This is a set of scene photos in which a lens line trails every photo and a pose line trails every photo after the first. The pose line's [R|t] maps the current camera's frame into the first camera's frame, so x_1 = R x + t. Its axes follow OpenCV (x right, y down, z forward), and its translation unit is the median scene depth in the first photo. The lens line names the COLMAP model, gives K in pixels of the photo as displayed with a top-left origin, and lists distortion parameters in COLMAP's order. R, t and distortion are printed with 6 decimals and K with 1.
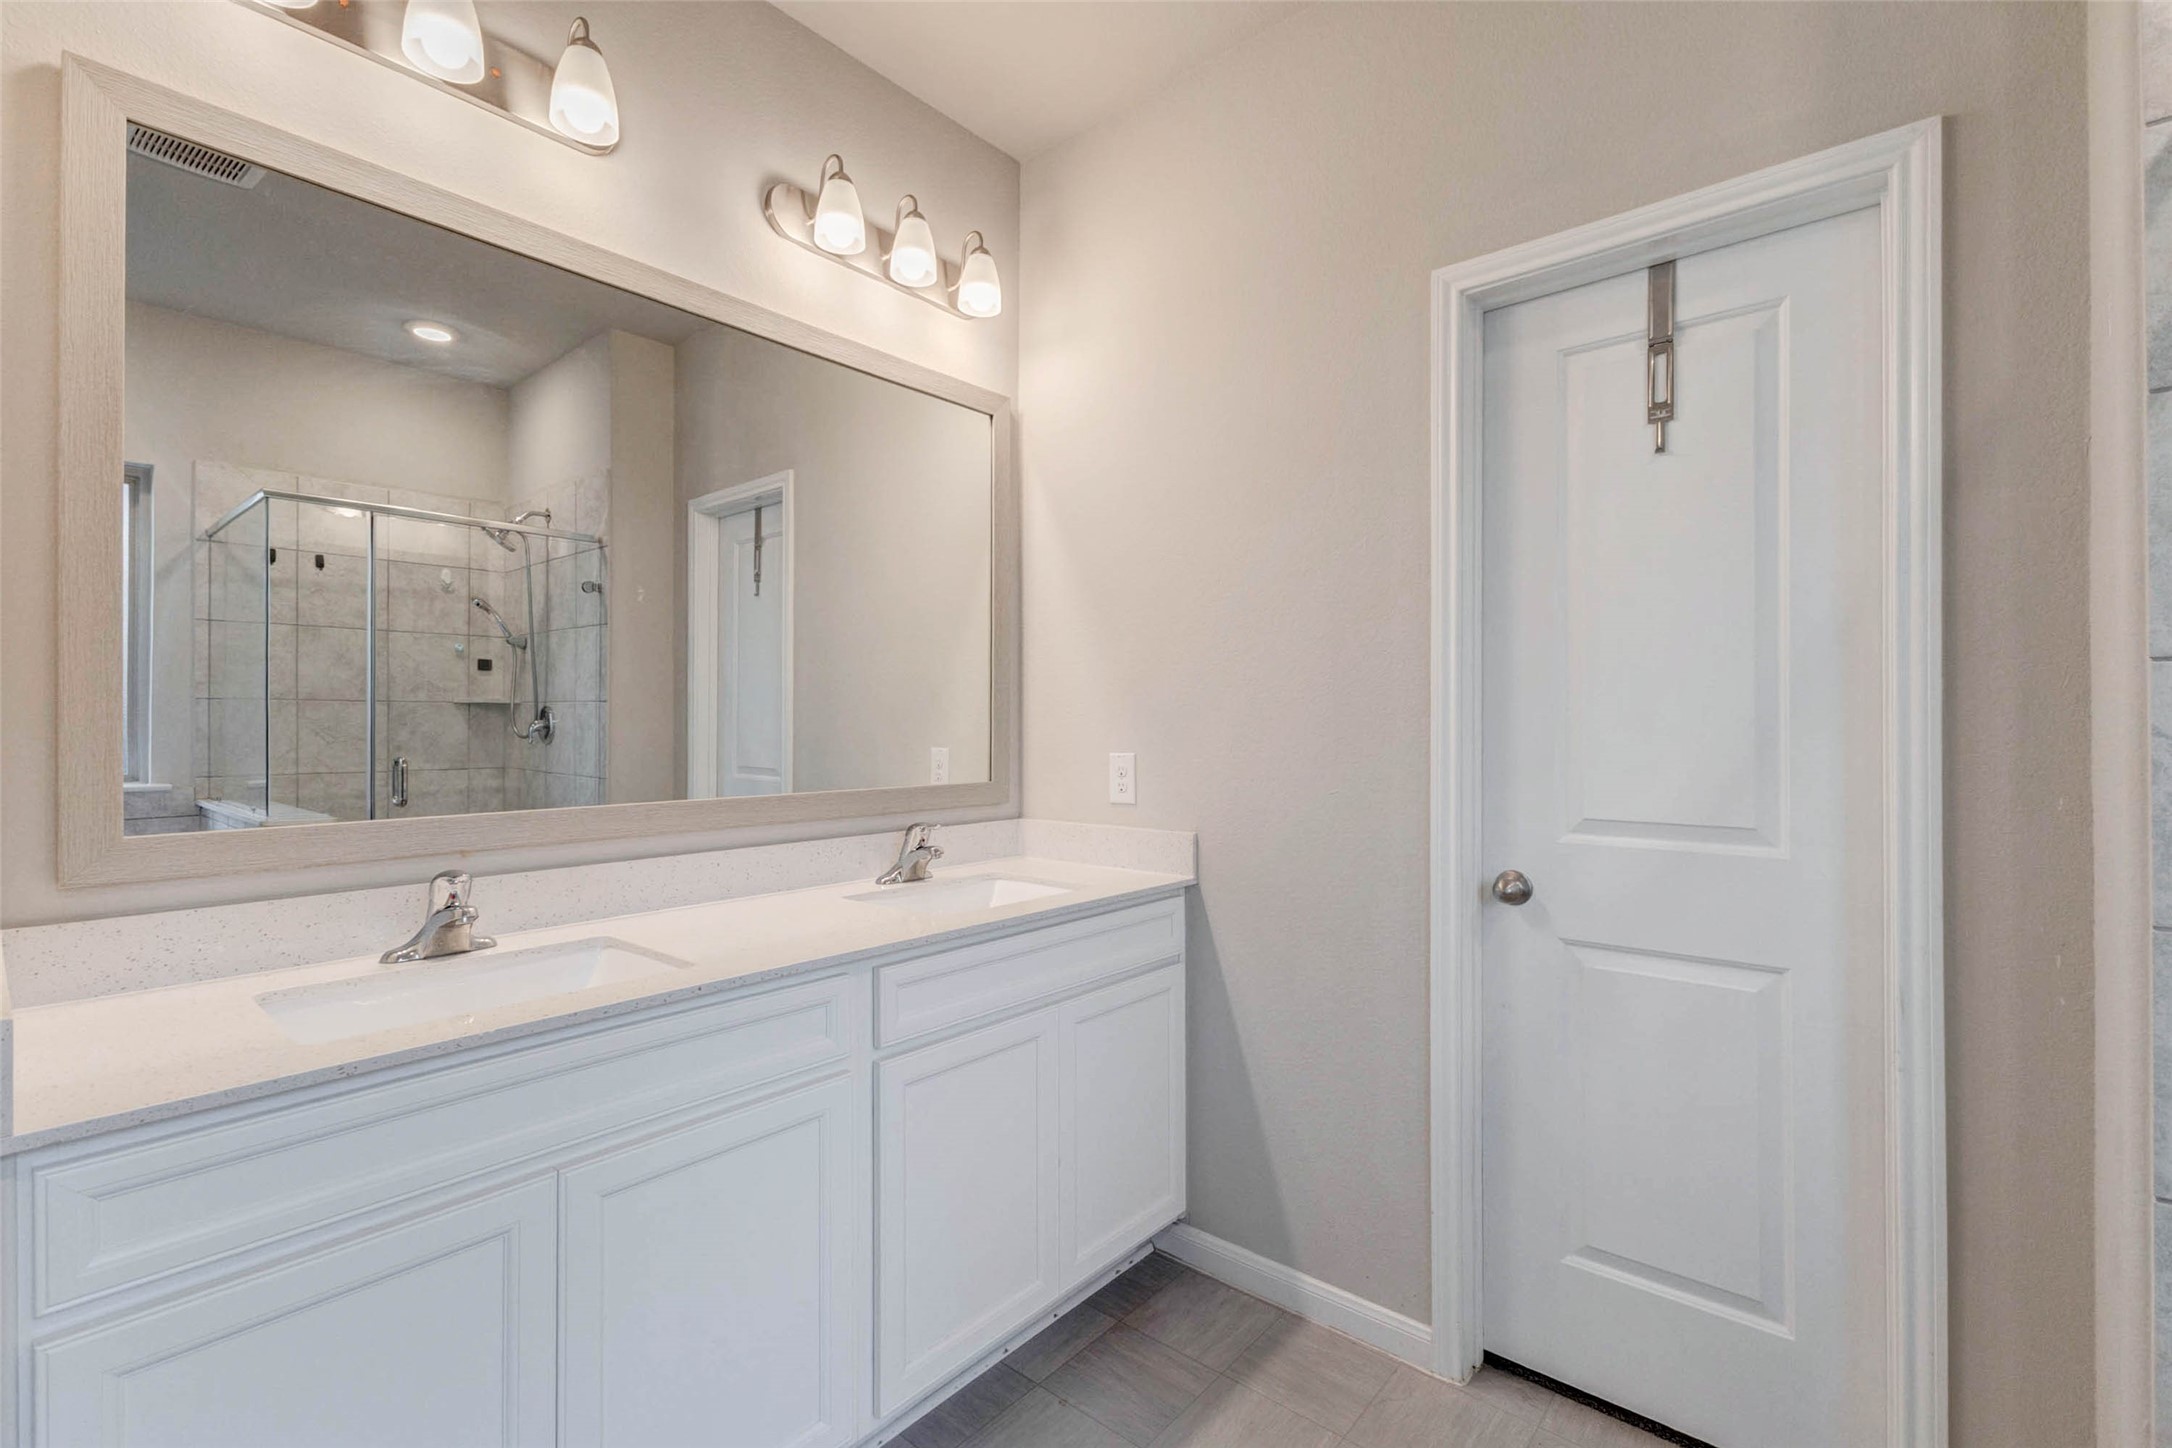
lens RADIAL K [[943.2, 0, 1099.2], [0, 943.2, 722.8], [0, 0, 1]] dist [0.008636, -0.001249]
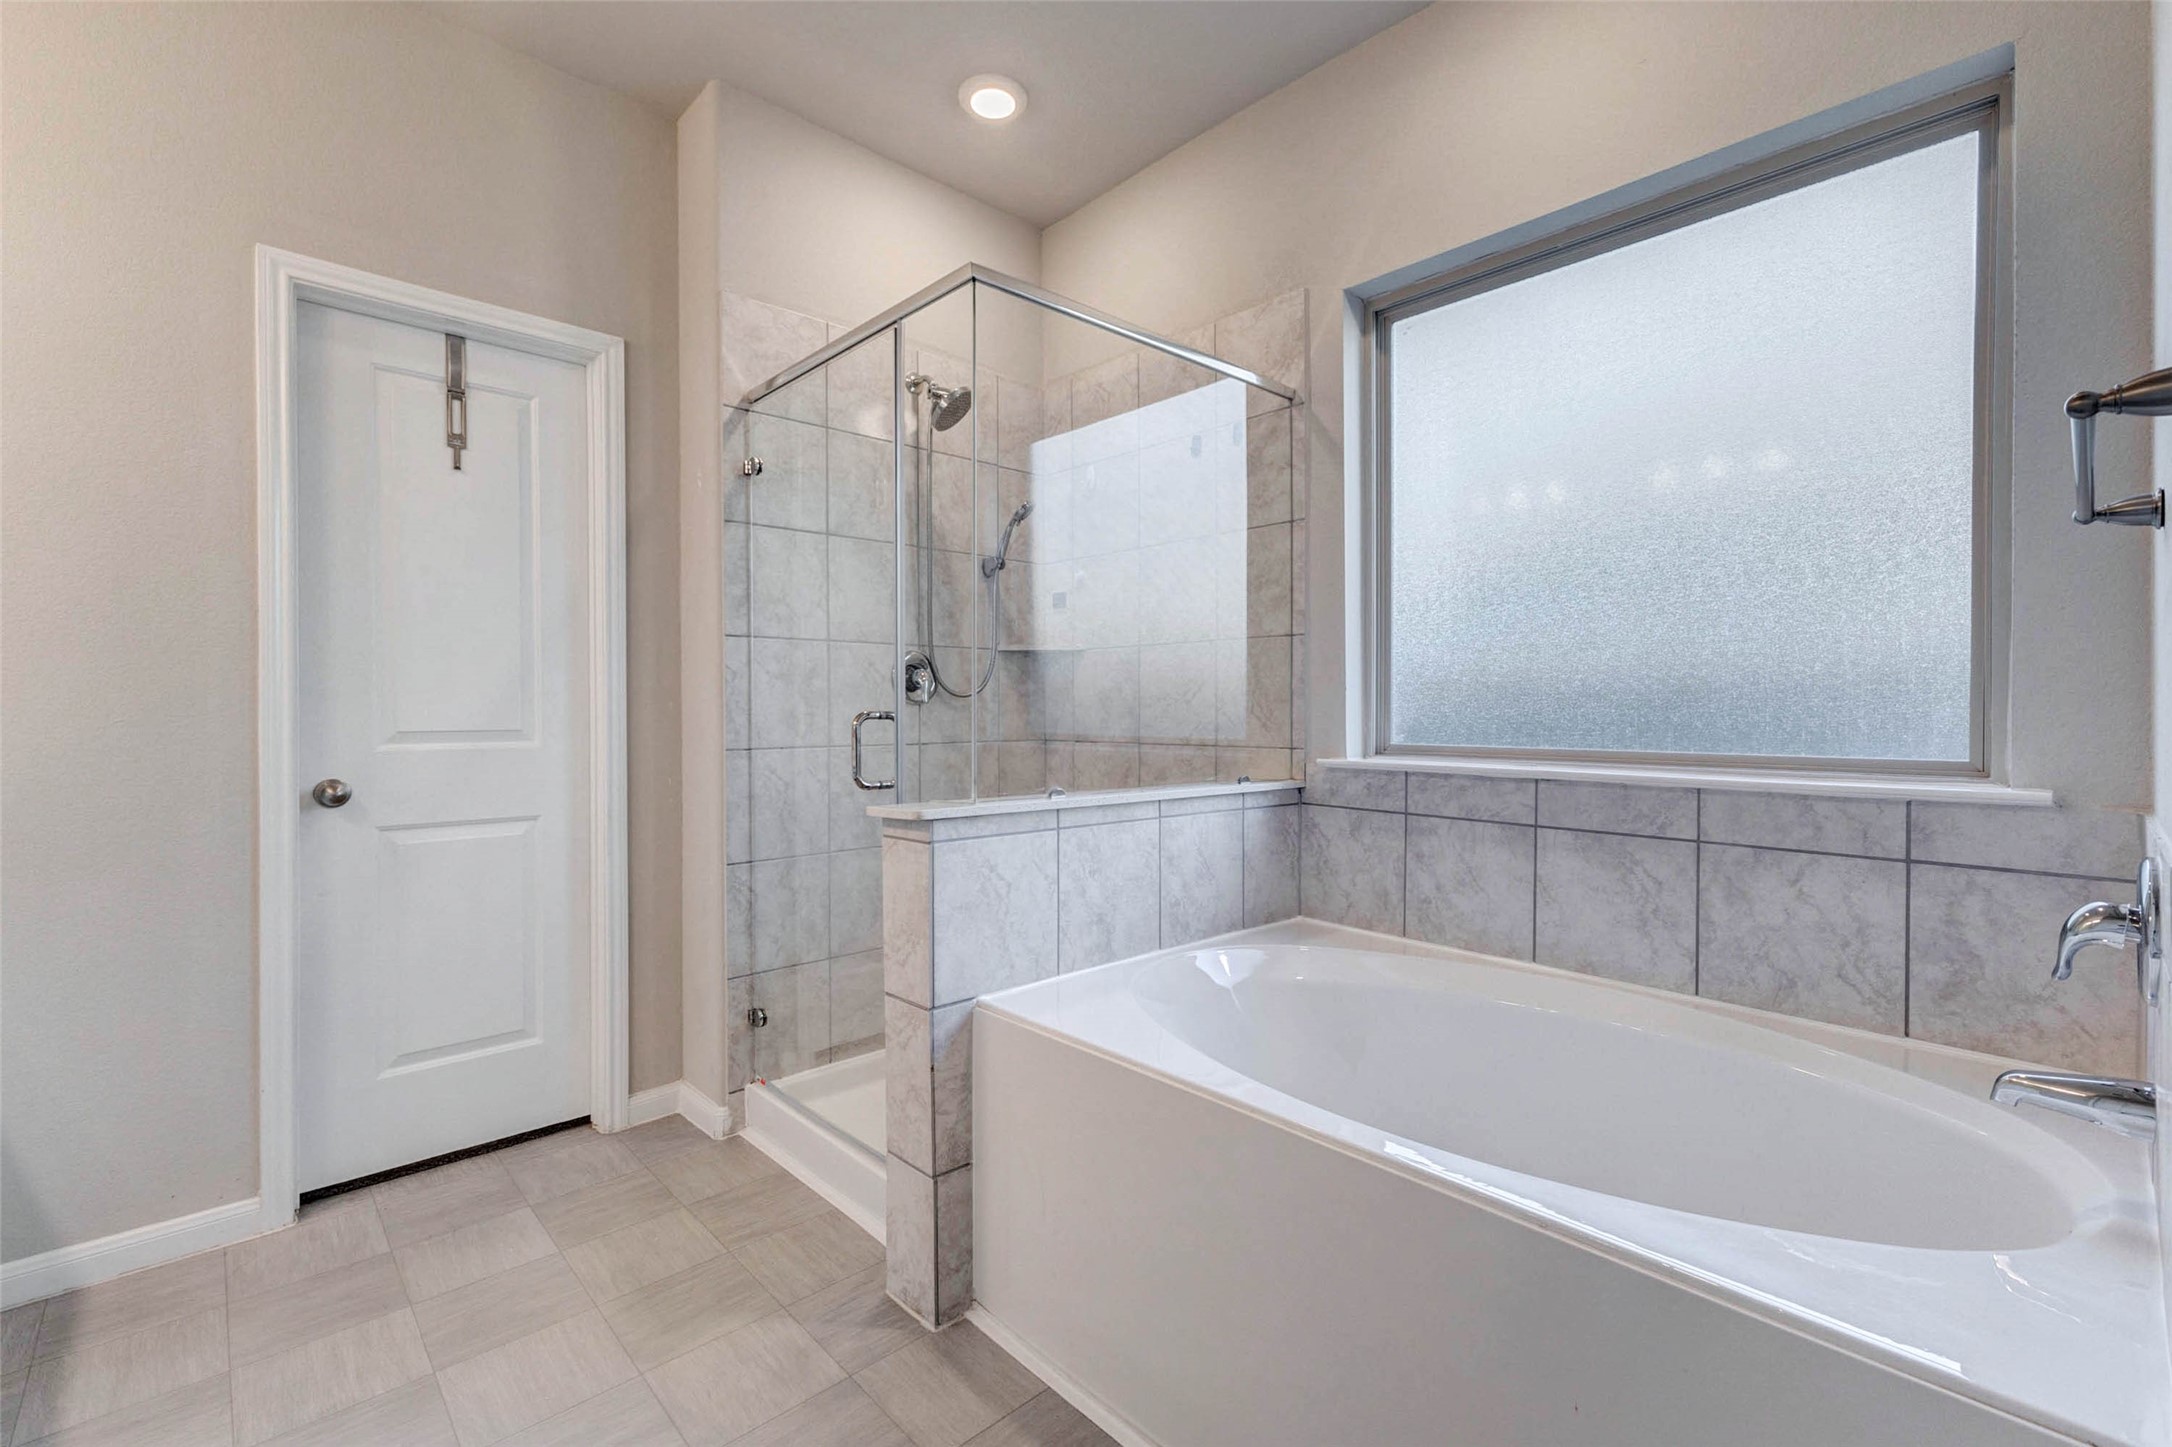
lens RADIAL K [[943.2, 0, 1088.9], [0, 943.2, 715.5], [0, 0, 1]] dist [0.008636, -0.001249]
pose [[0.122534, -0.011129, 0.992402, -0.695097], [-0.004377, 0.999921, 0.011754, 0.061545], [-0.992455, -0.005784, 0.122476, -0.113451]]
